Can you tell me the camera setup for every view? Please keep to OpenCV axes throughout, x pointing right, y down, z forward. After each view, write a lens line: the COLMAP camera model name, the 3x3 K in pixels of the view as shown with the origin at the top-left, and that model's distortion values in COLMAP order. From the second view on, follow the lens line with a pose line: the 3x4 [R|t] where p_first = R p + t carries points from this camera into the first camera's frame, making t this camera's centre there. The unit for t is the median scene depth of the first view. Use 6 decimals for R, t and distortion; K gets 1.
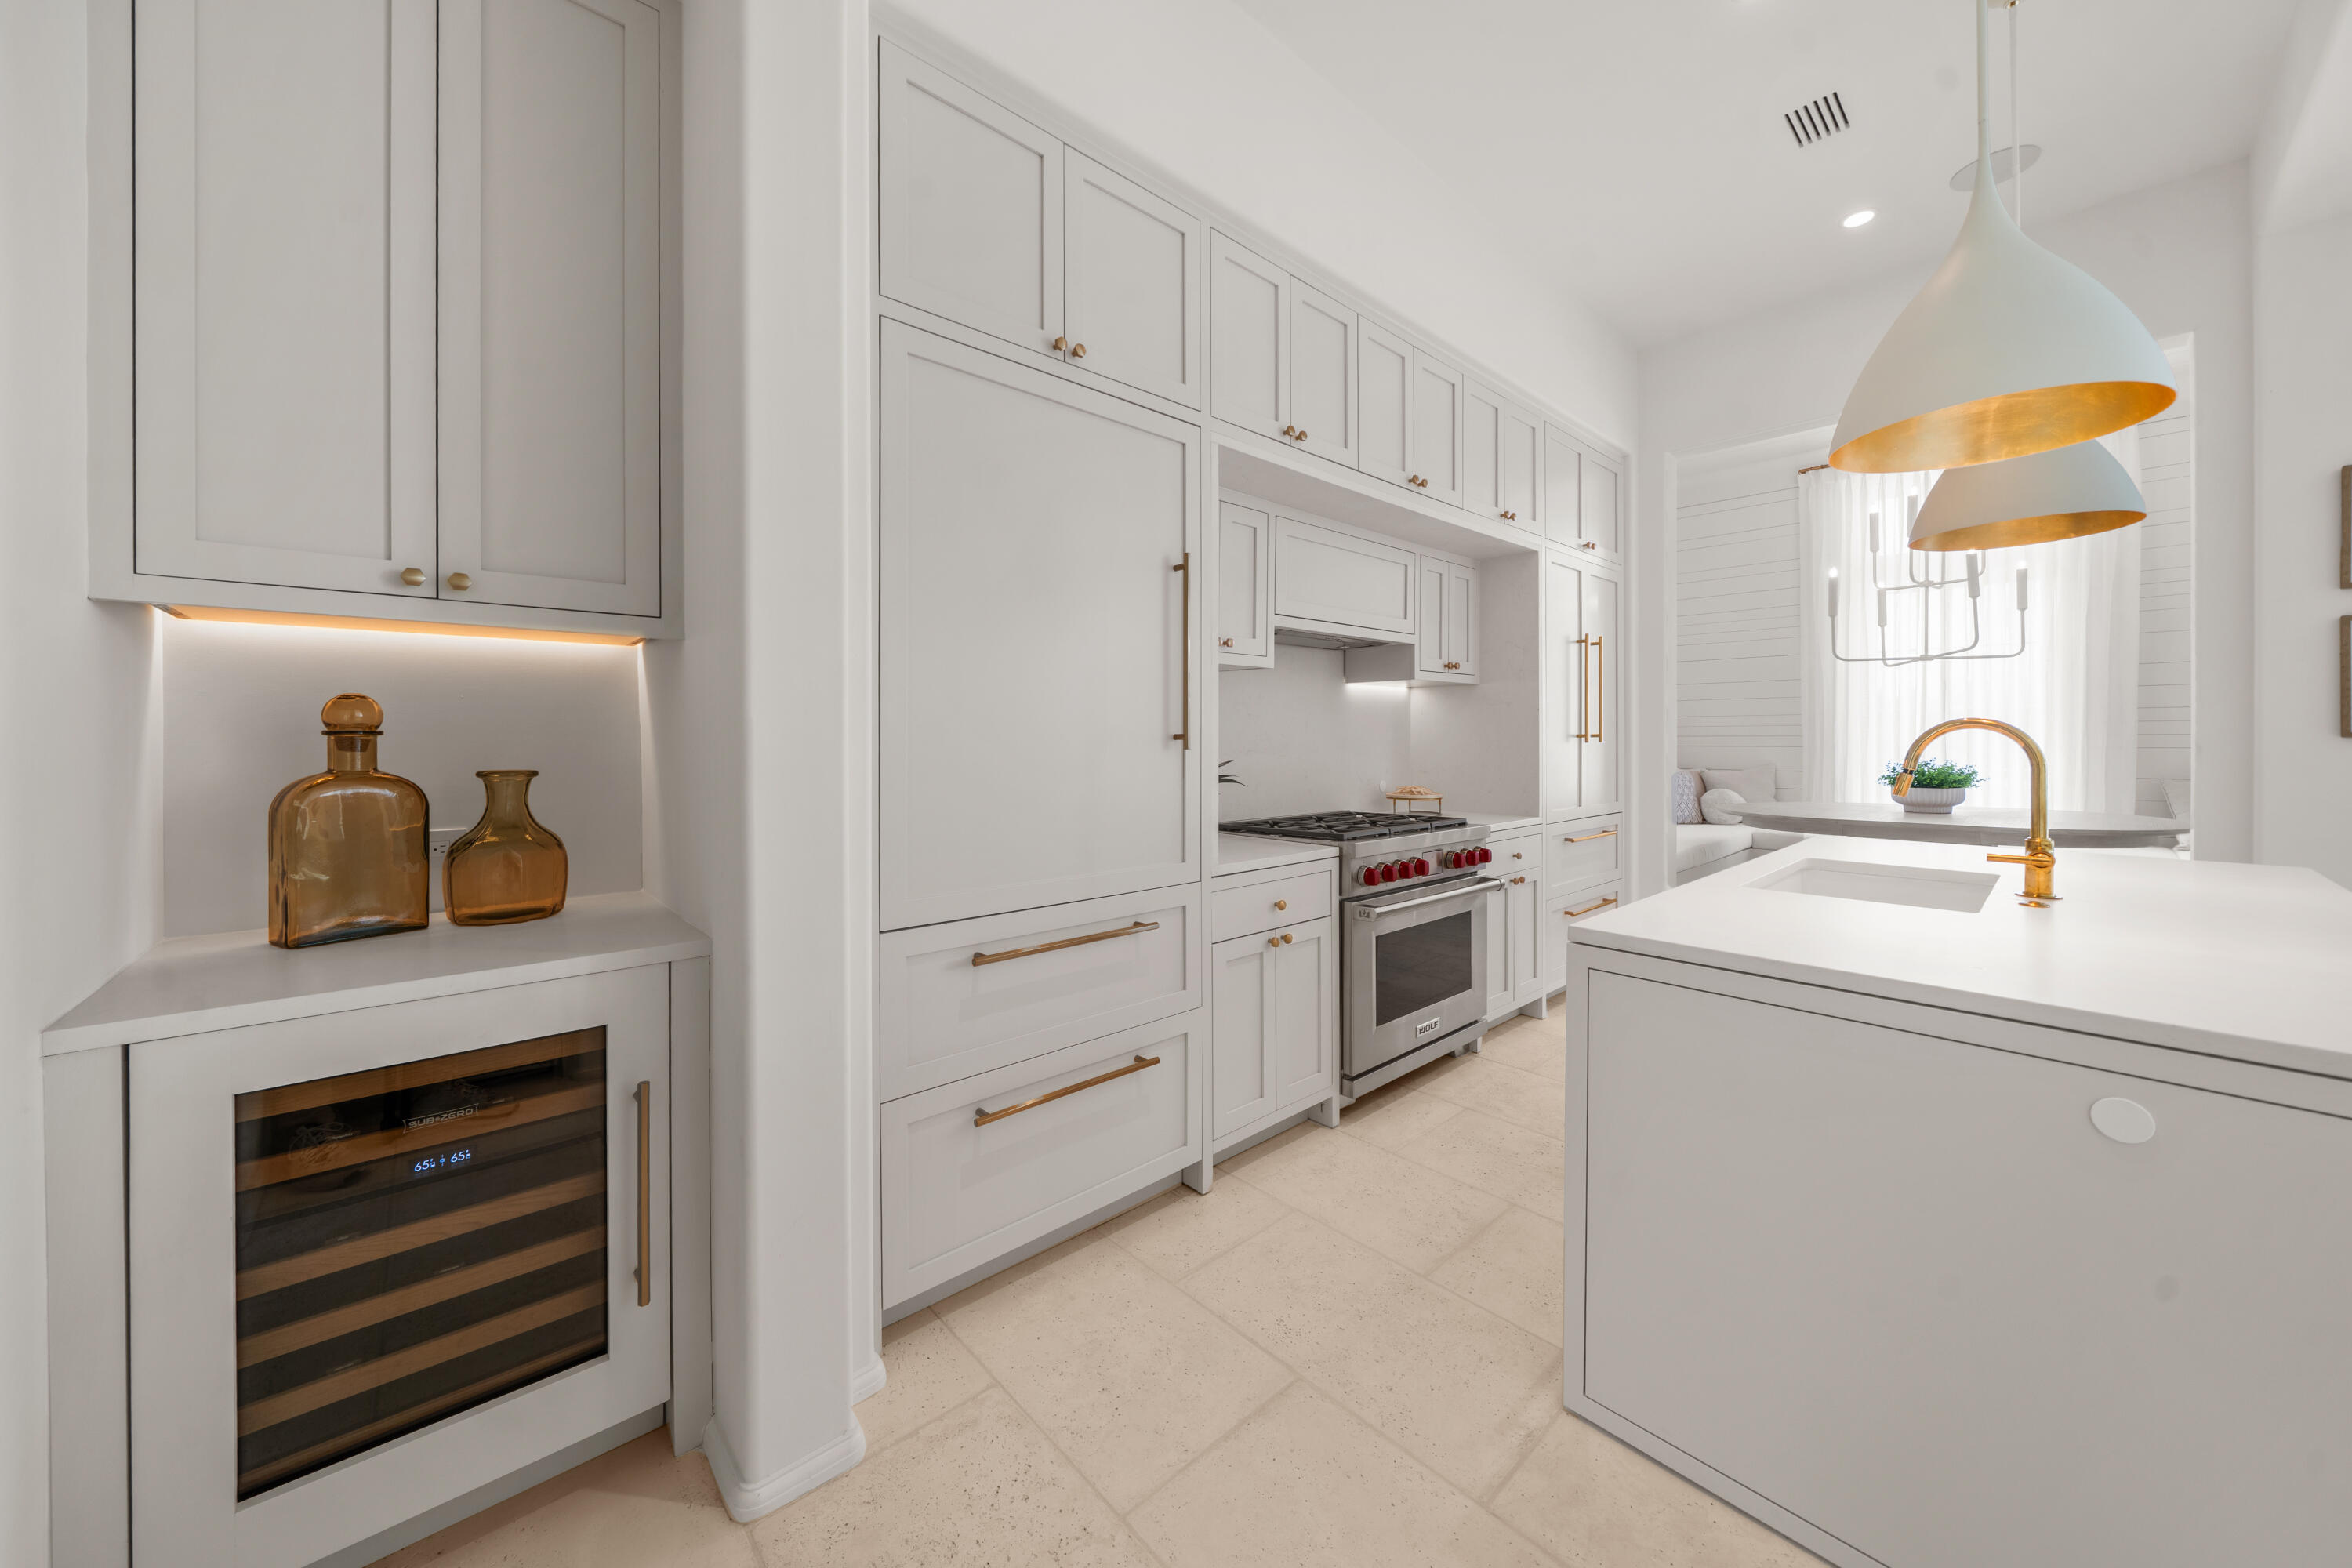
lens RADIAL K [[830.5, 0, 1169.8], [0, 830.5, 743.0], [0, 0, 1]] dist [-0.000822, -0.000180]
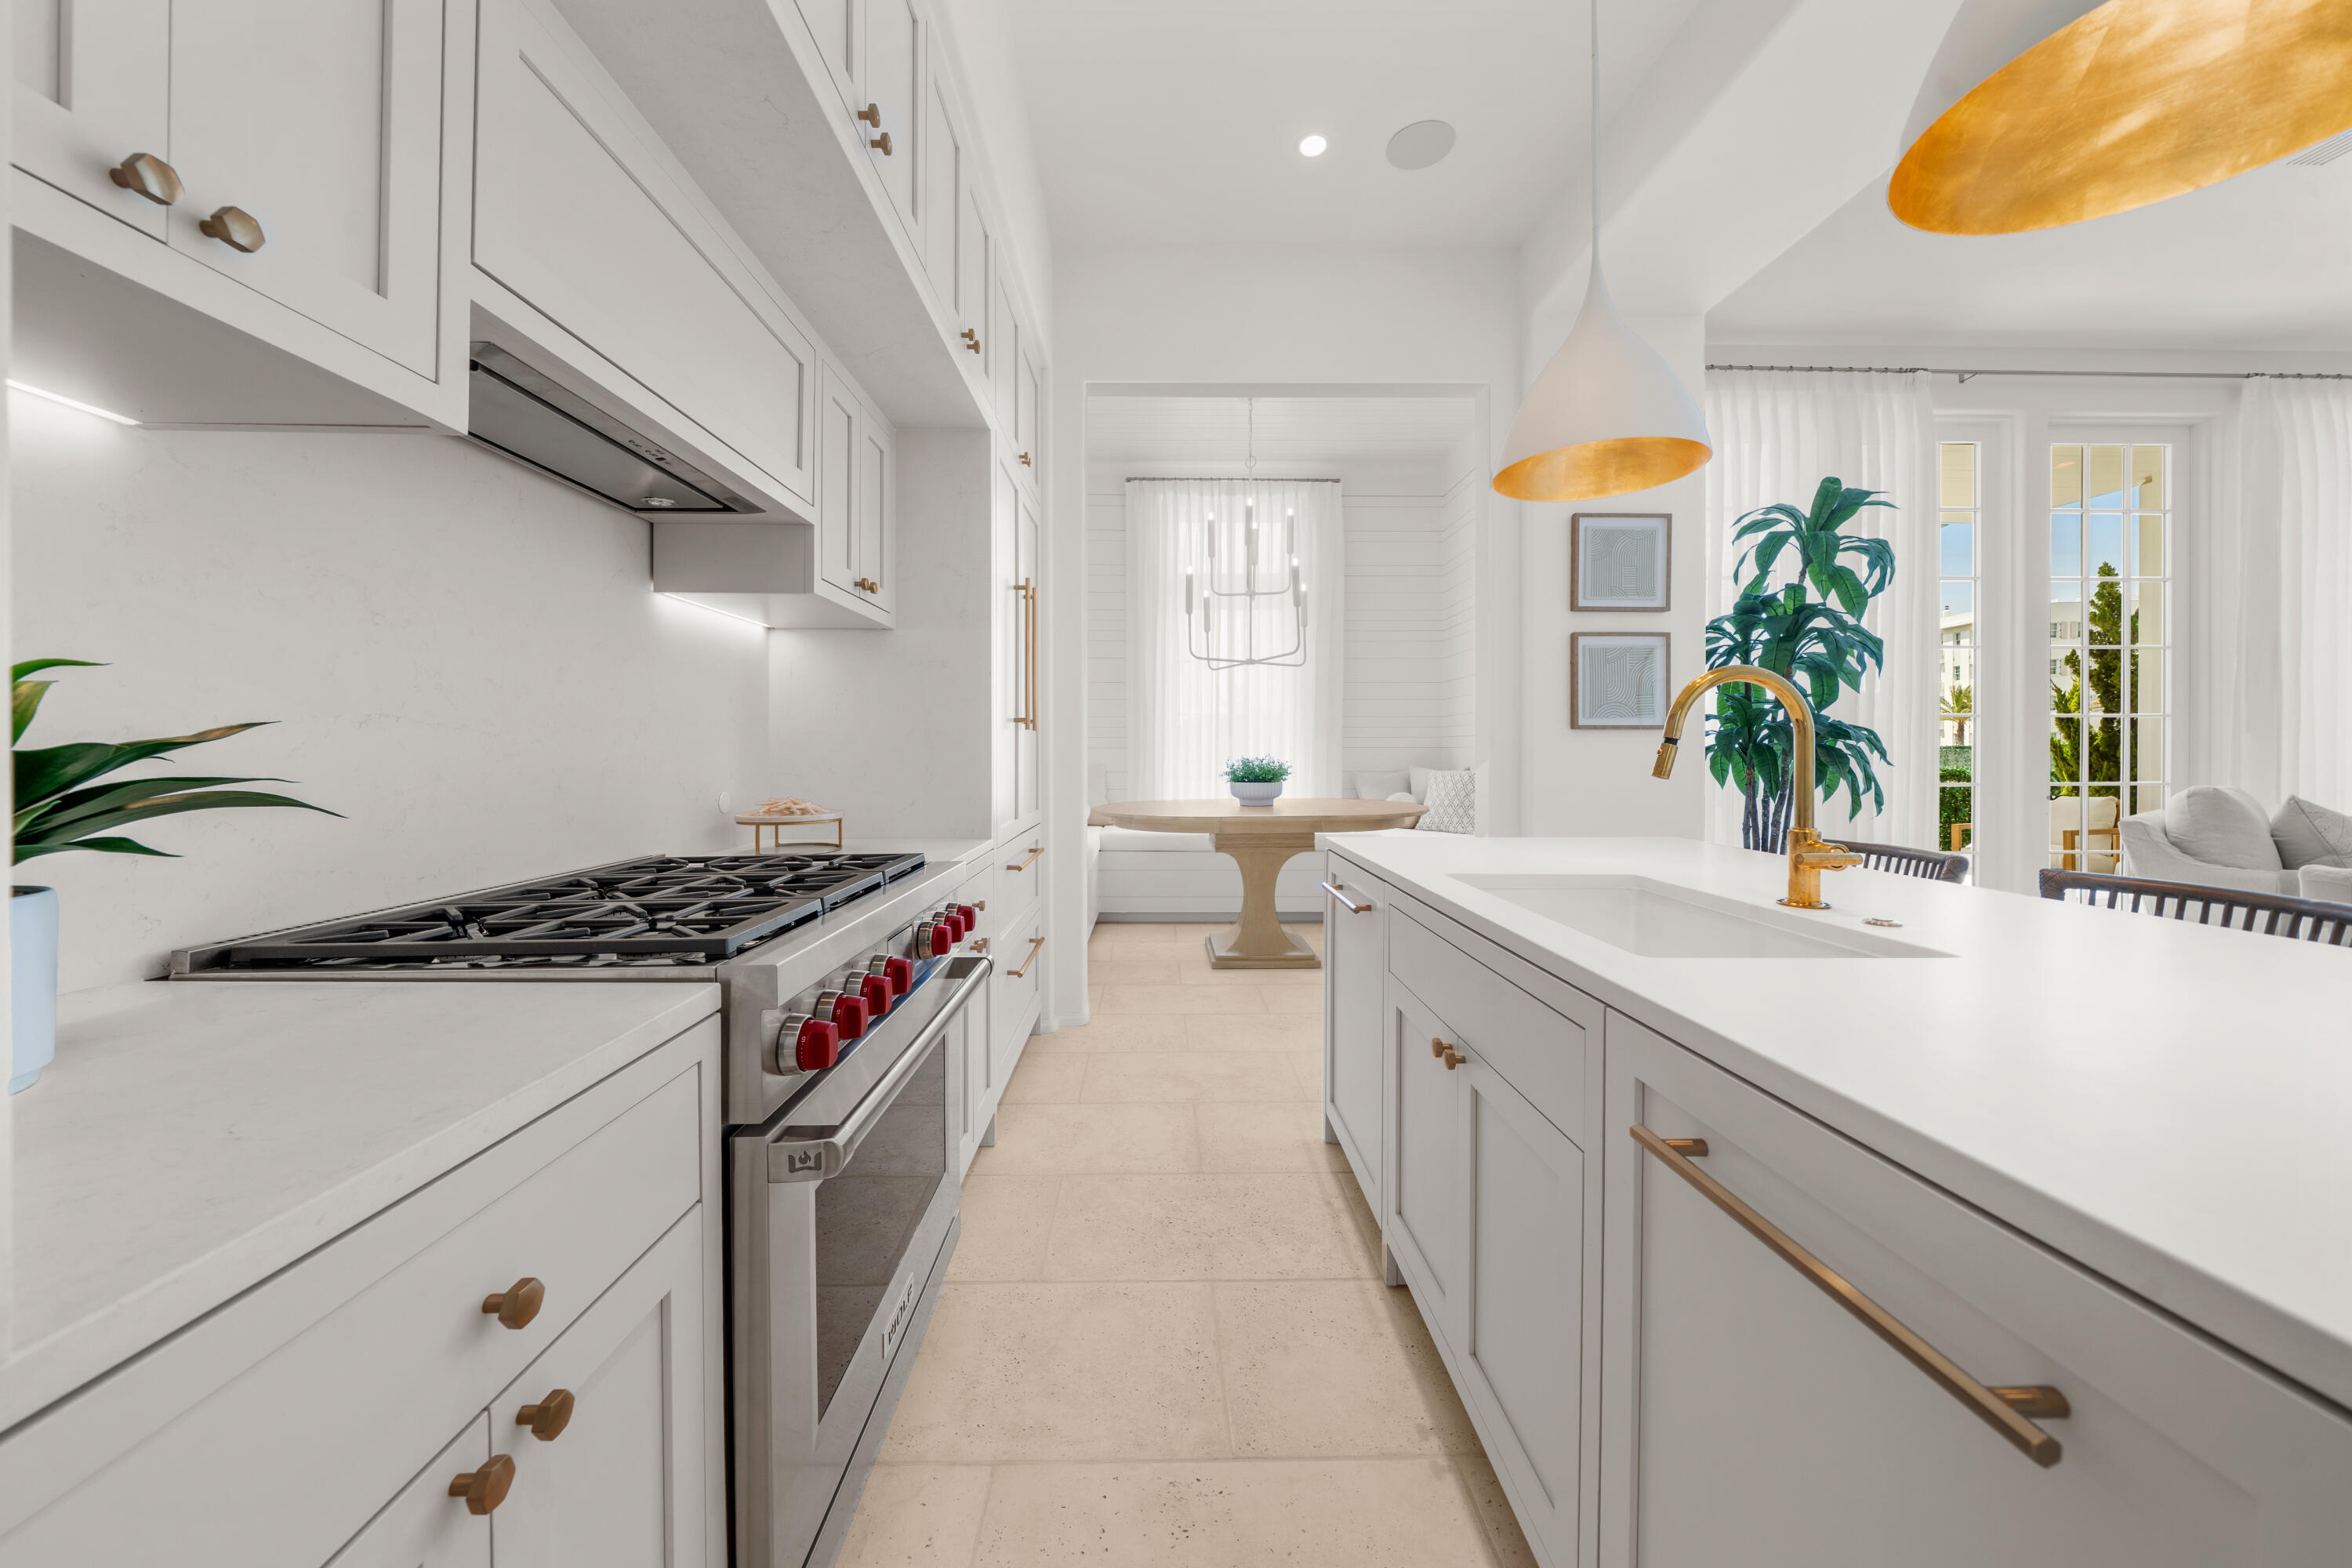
lens RADIAL K [[819.2, 0, 1167.3], [0, 819.2, 755.2], [0, 0, 1]] dist [-0.000539, -0.000023]
pose [[0.660196, 0.000722, 0.751093, 0.053887], [0.001729, 0.999995, -0.002480, 0.025835], [-0.751091, 0.002936, 0.660192, 0.478838]]
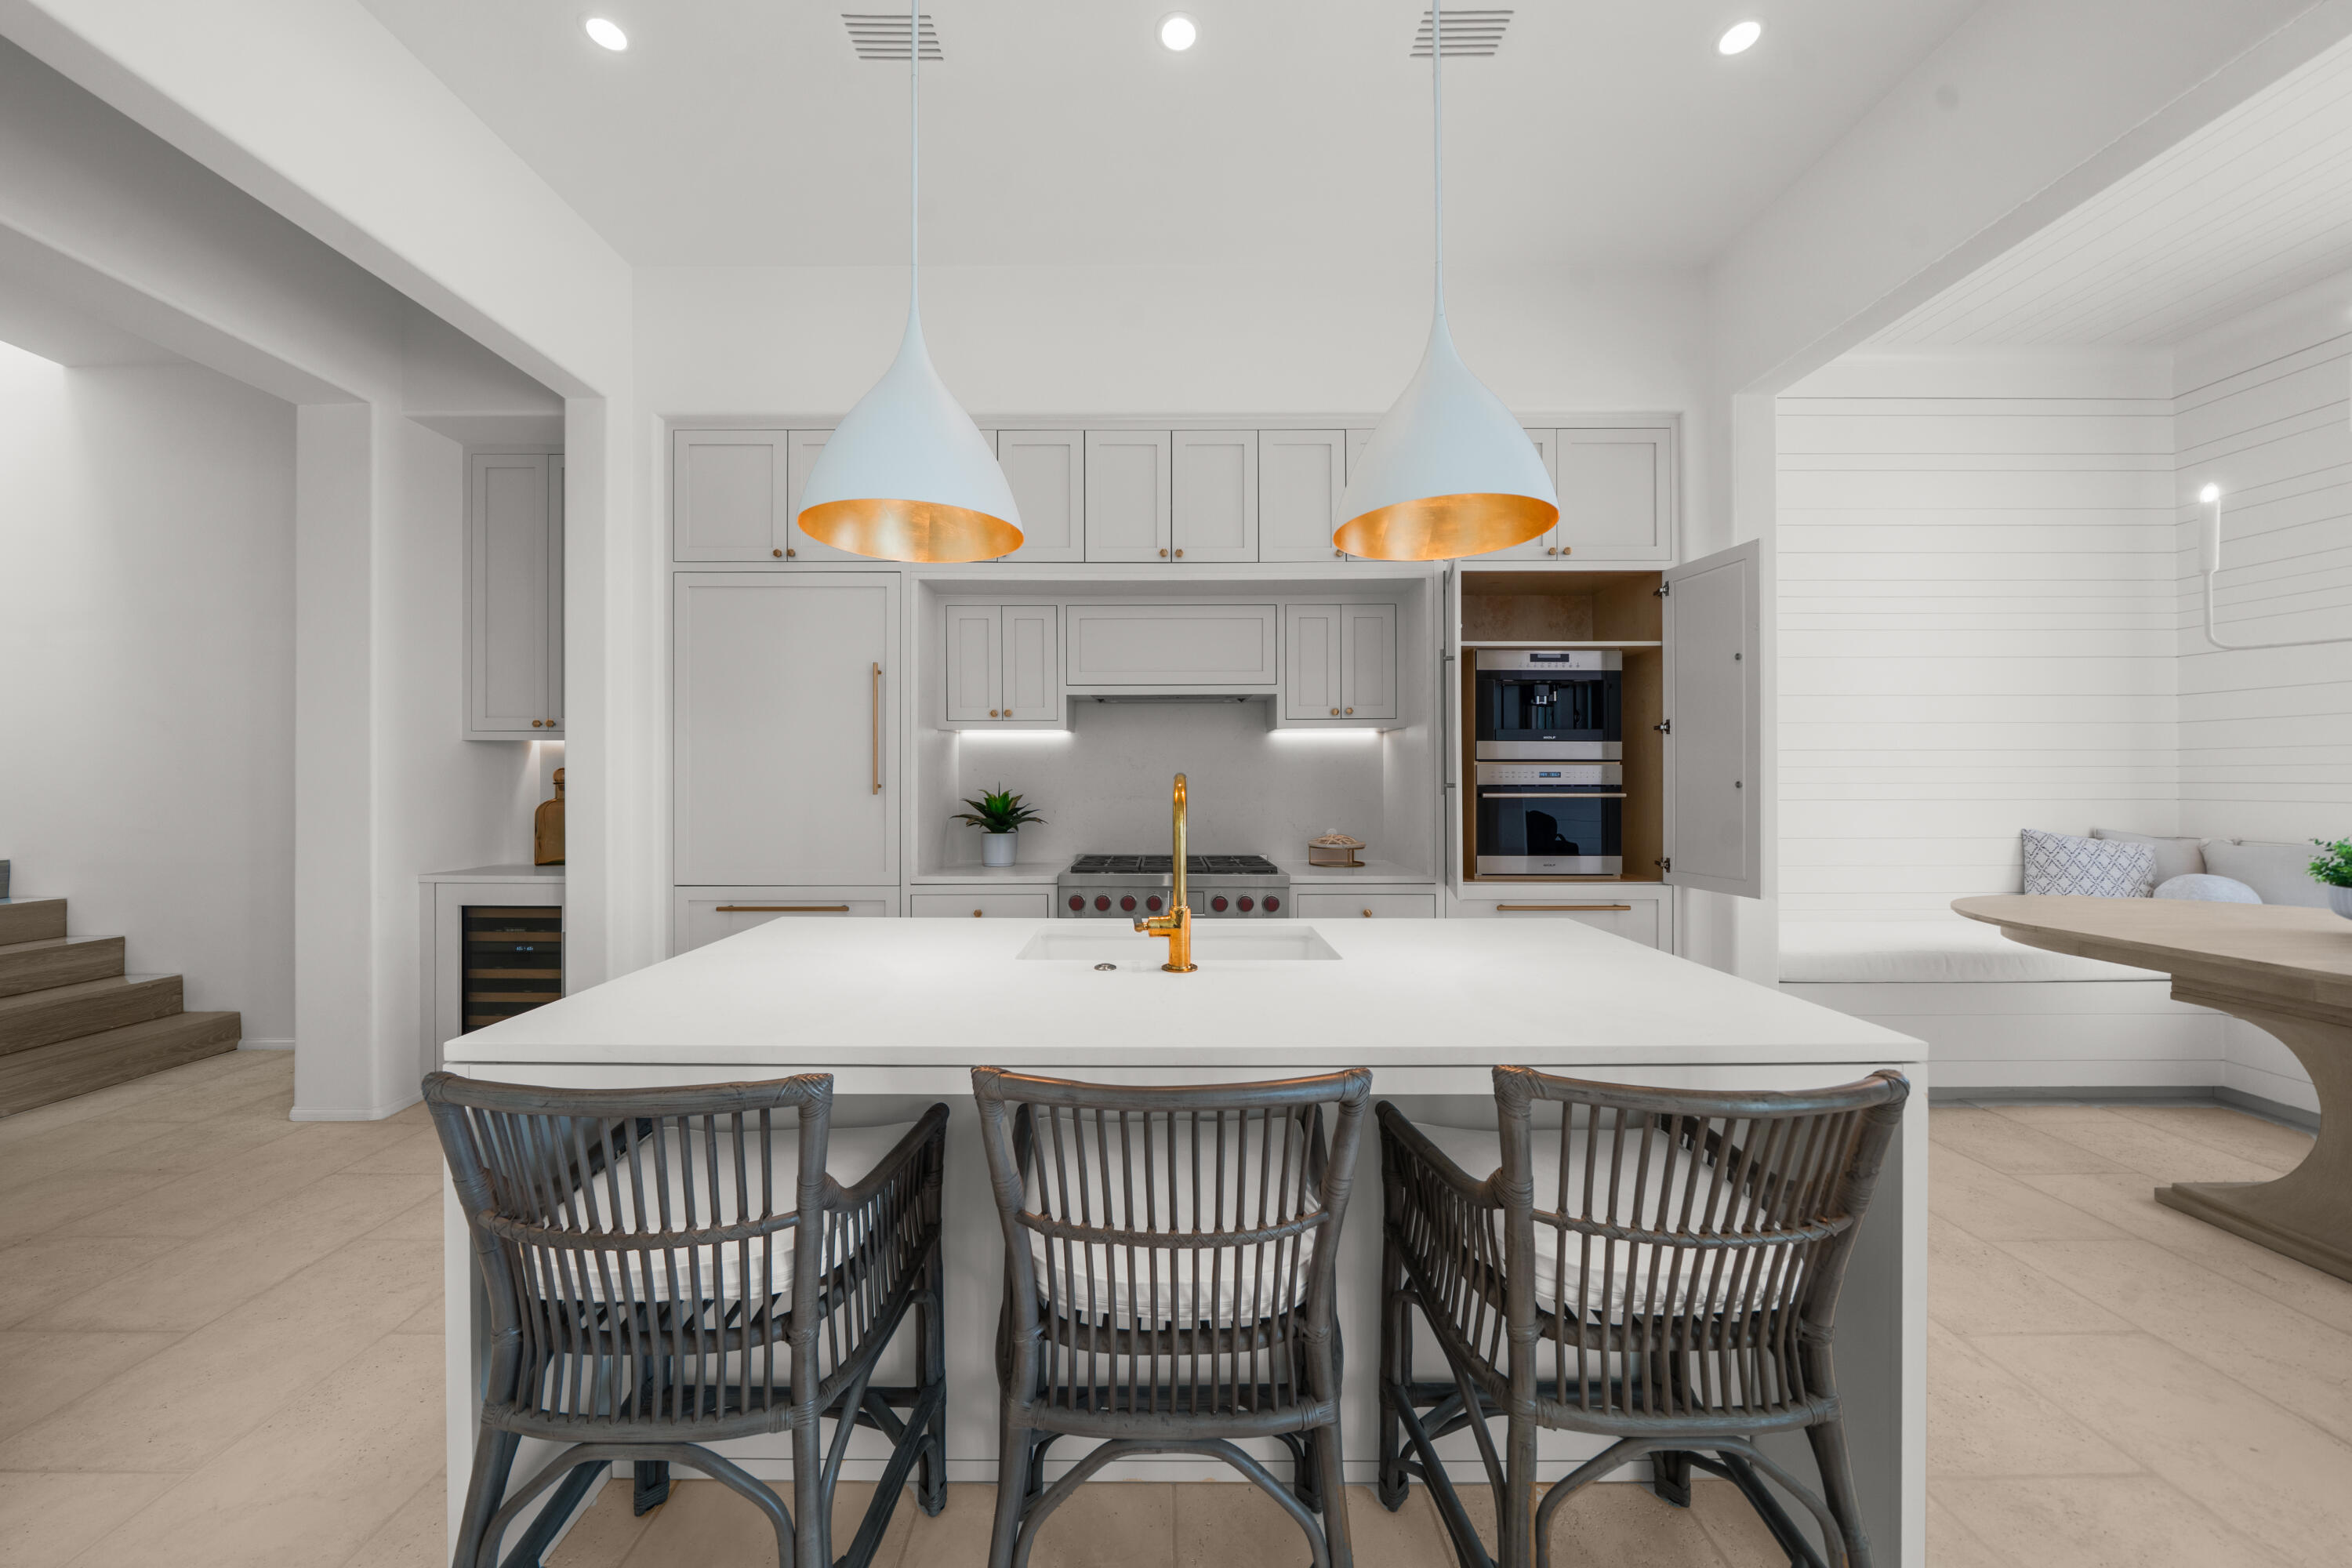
lens RADIAL K [[808.1, 0, 1176.2], [0, 808.1, 774.6], [0, 0, 1]] dist [-0.006719, 0.000082]
pose [[0.741469, -0.002128, -0.670984, 0.840289], [-0.005048, 0.999949, -0.008750, -0.010402], [0.670968, 0.009875, 0.741420, 0.178017]]
